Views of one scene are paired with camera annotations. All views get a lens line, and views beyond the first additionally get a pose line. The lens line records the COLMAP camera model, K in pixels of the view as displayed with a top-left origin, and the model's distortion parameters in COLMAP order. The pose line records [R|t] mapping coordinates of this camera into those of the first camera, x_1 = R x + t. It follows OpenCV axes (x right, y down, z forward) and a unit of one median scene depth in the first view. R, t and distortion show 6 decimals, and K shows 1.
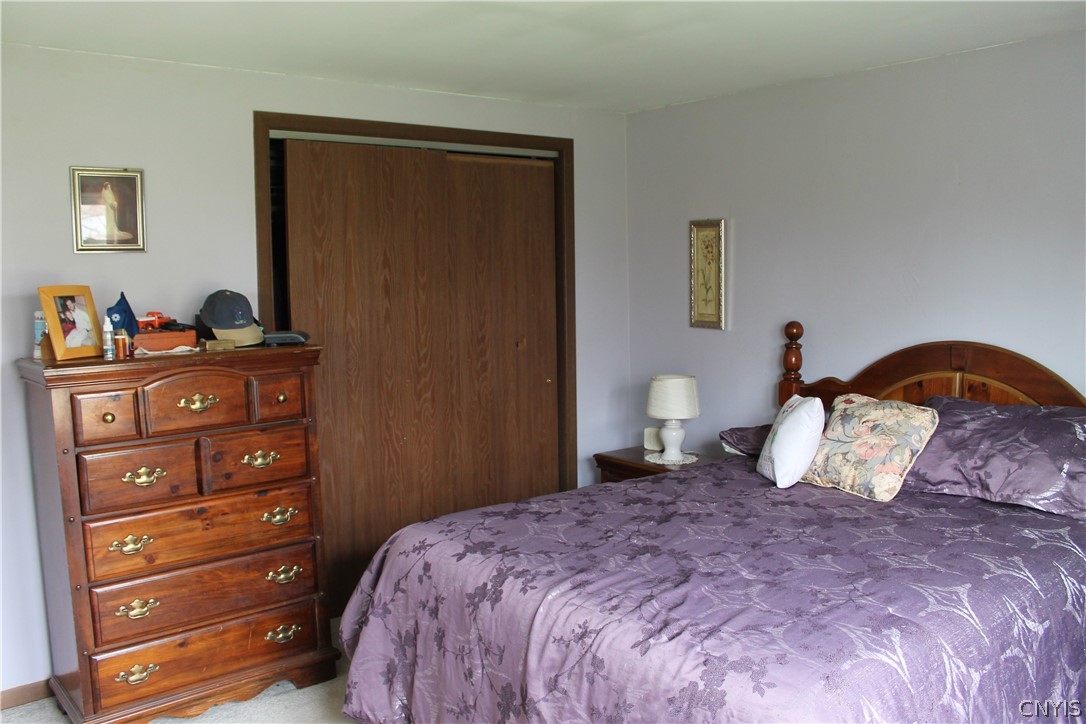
lens RADIAL K [[897.0, 0, 543.1], [0, 897.0, 364.5], [0, 0, 1]] dist [-0.161925, 0.043394]
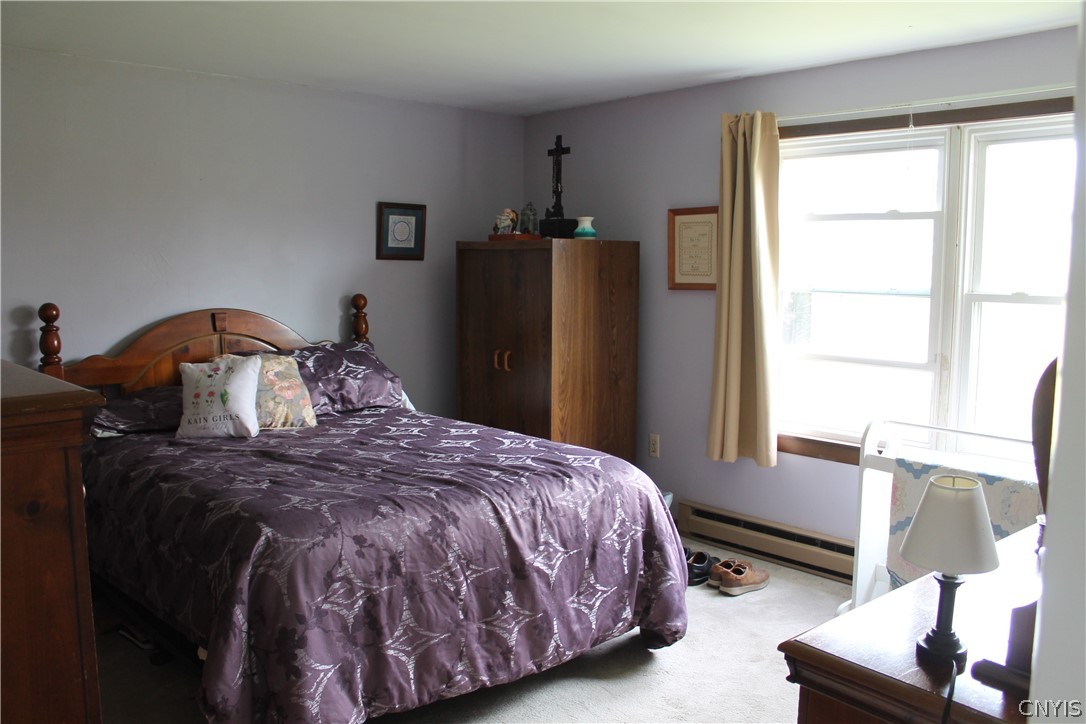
lens RADIAL K [[897.0, 0, 542.6], [0, 897.0, 359.9], [0, 0, 1]] dist [-0.161925, 0.043394]
pose [[-0.013052, -0.098588, 0.995043, -1.095033], [0.101608, 0.989846, 0.099406, -0.043347], [-0.994739, 0.102402, -0.002902, 0.795115]]
